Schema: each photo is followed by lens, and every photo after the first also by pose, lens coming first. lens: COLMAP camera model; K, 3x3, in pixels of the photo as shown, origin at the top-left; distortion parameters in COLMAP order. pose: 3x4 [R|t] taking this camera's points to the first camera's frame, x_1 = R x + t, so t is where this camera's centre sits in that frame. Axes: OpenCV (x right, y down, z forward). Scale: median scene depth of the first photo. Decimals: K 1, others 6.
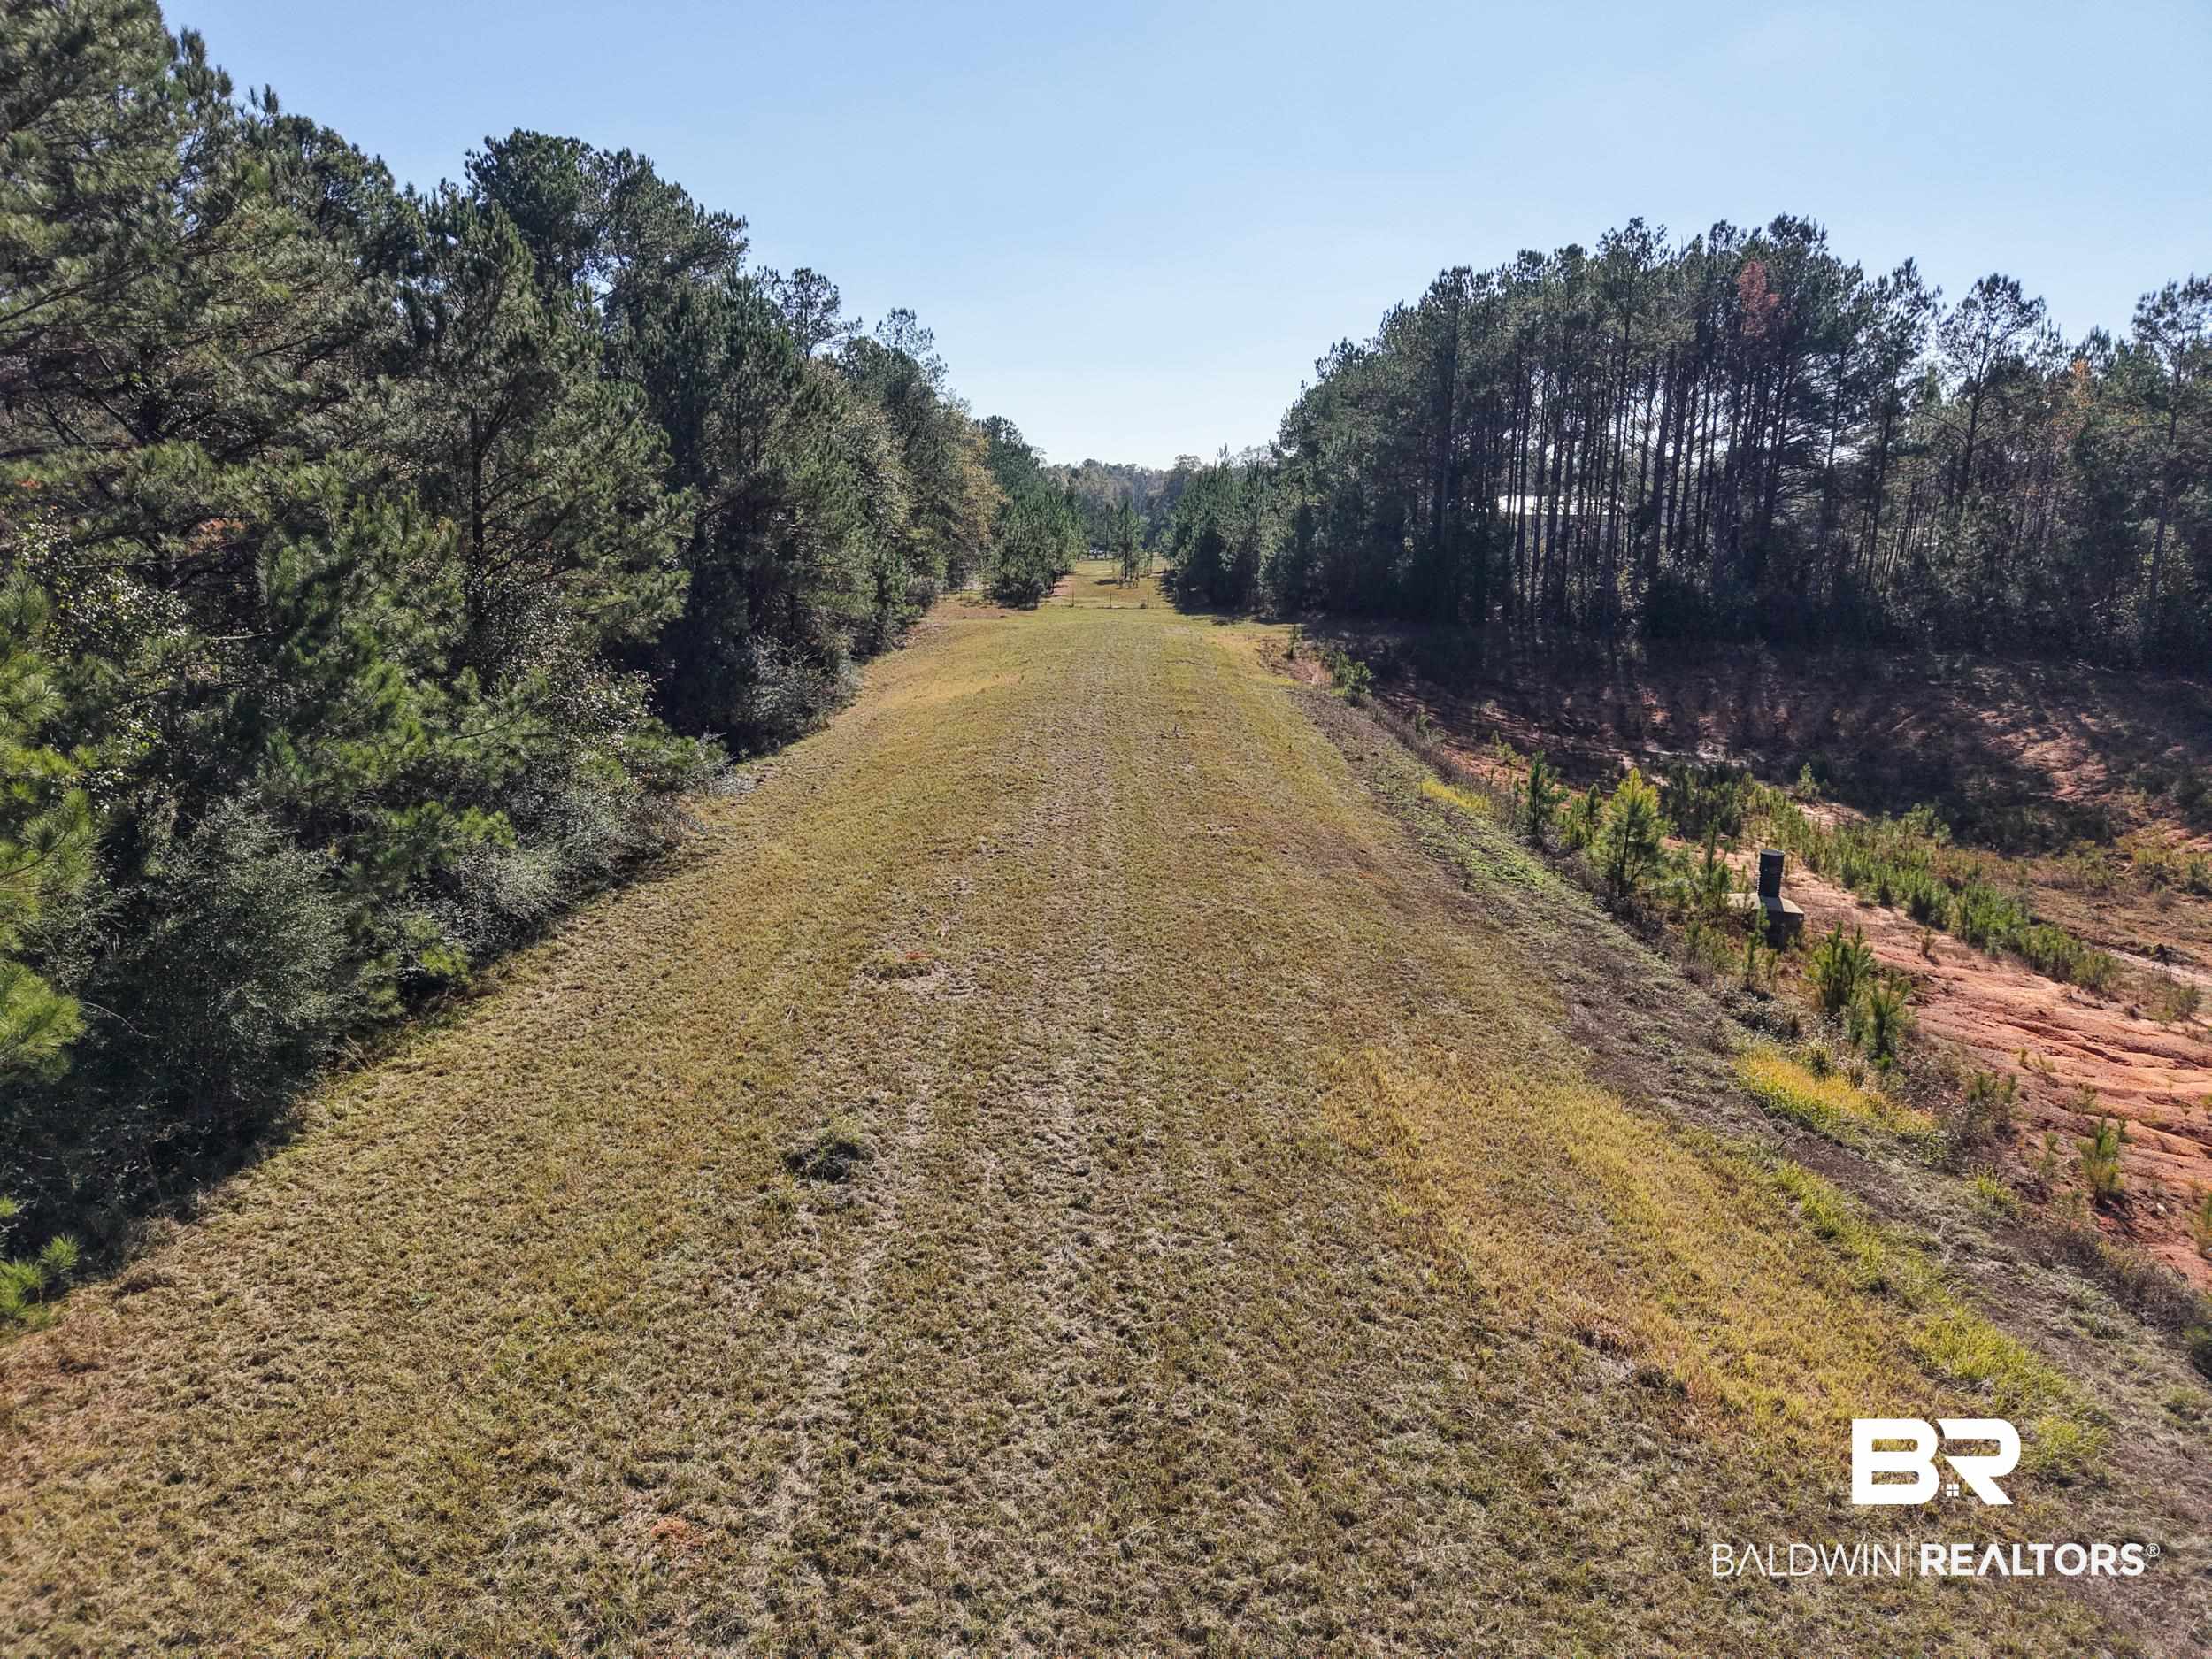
lens RADIAL K [[1479.9, 0, 1094.0], [0, 1479.9, 842.8], [0, 0, 1]] dist [0.030589, -0.027660]
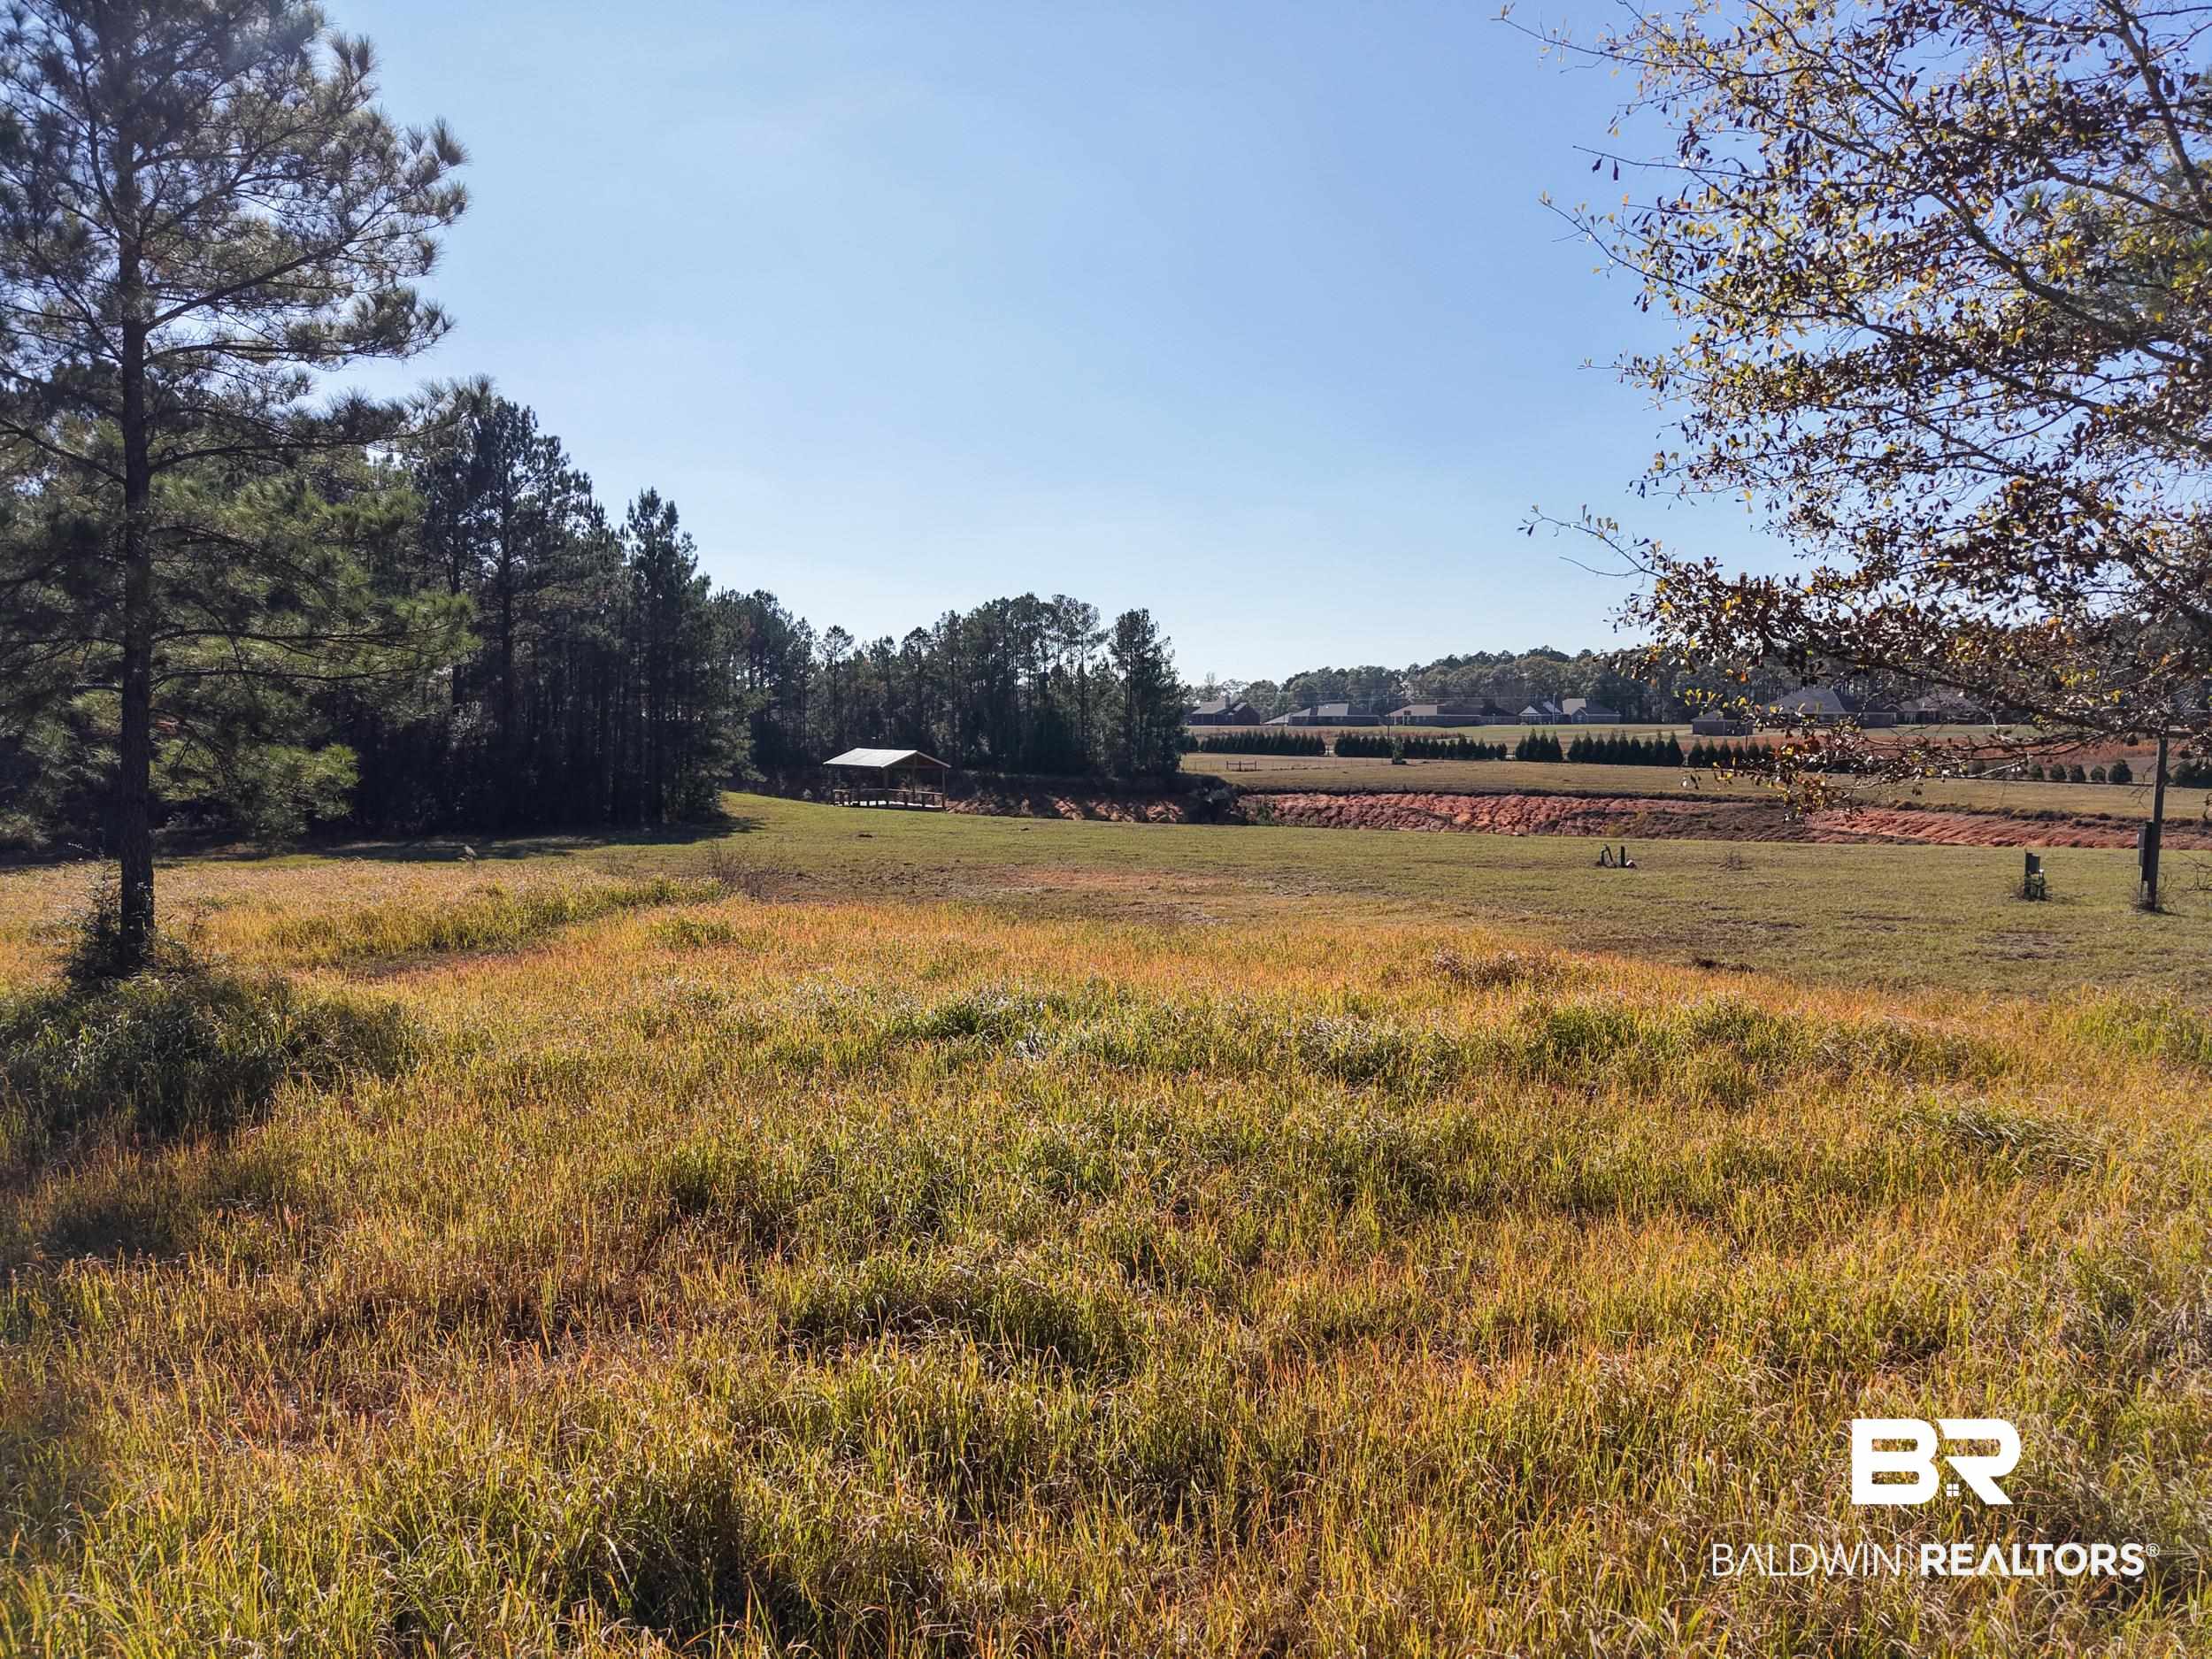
lens RADIAL K [[1479.9, 0, 1108.7], [0, 1479.9, 828.3], [0, 0, 1]] dist [0.030589, -0.027660]
pose [[0.828710, -0.037737, 0.558404, -0.385855], [0.122602, 0.985732, -0.115333, 0.274399], [-0.546084, 0.164039, 0.821513, -1.125749]]
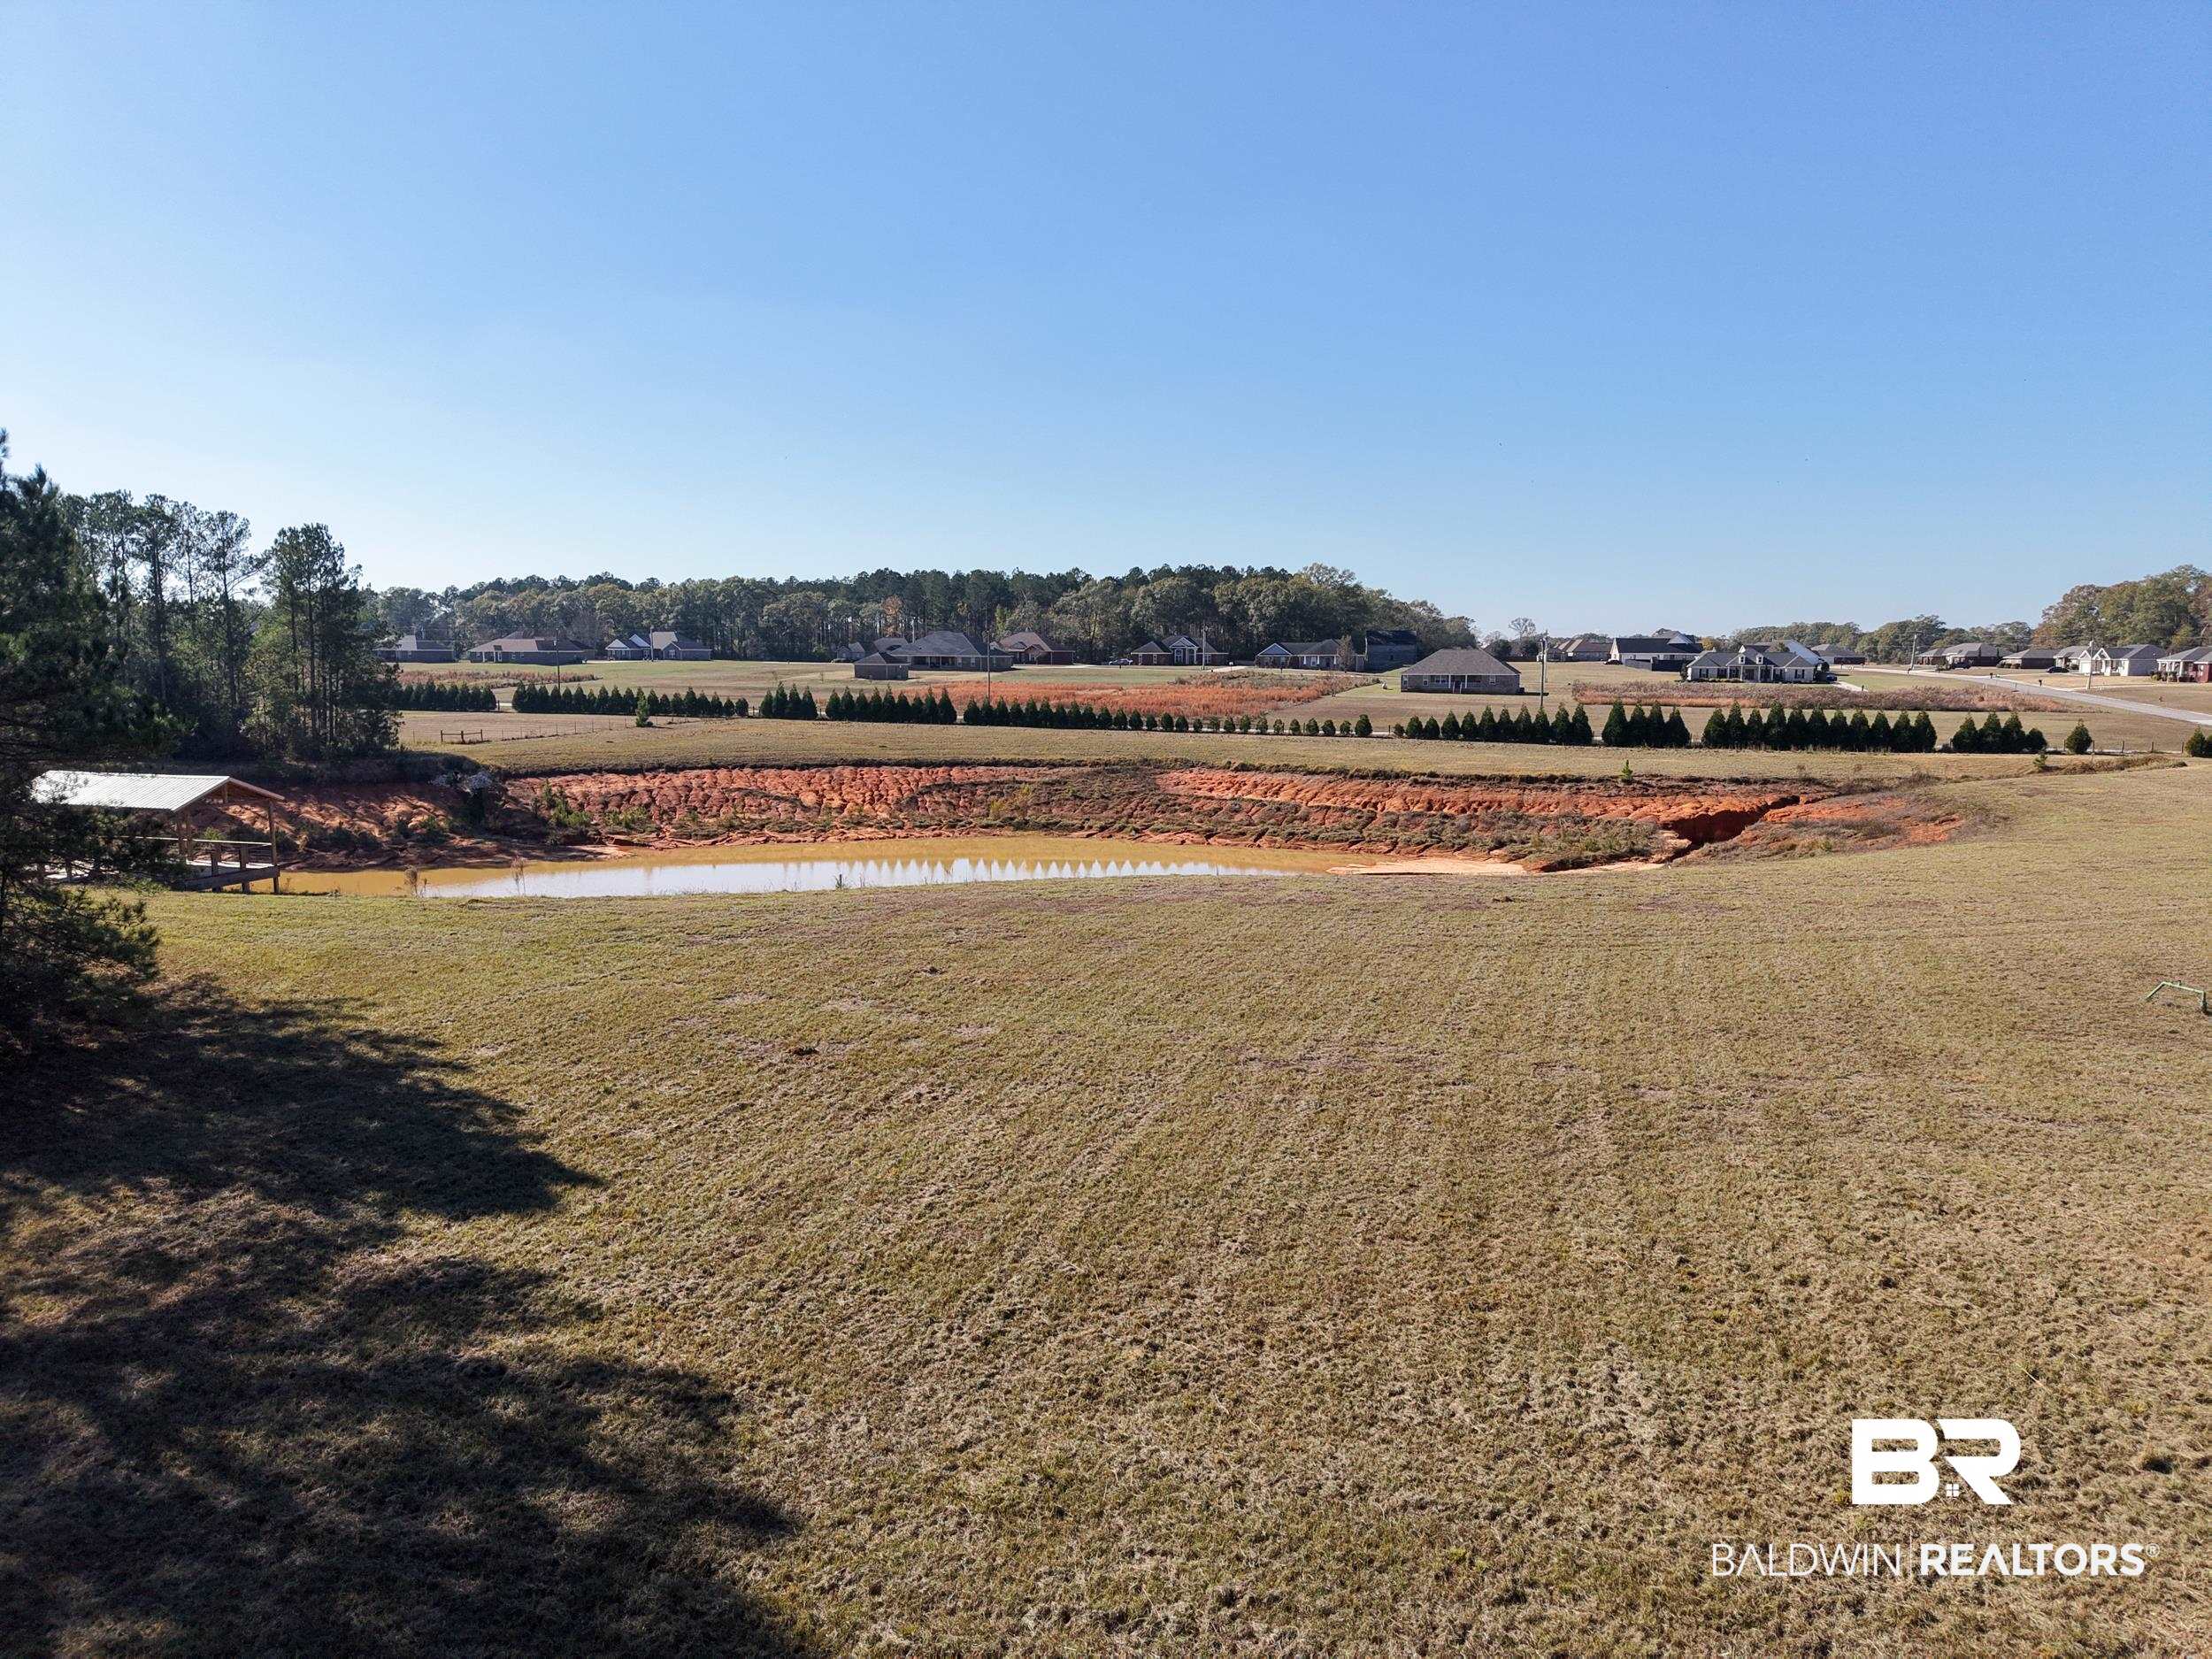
lens RADIAL K [[1479.9, 0, 1096.1], [0, 1479.9, 831.0], [0, 0, 1]] dist [0.030589, -0.027660]
pose [[0.309072, -0.114322, 0.944142, -0.382152], [0.206284, 0.977173, 0.050793, 0.139164], [-0.928397, 0.179062, 0.325600, -0.700606]]
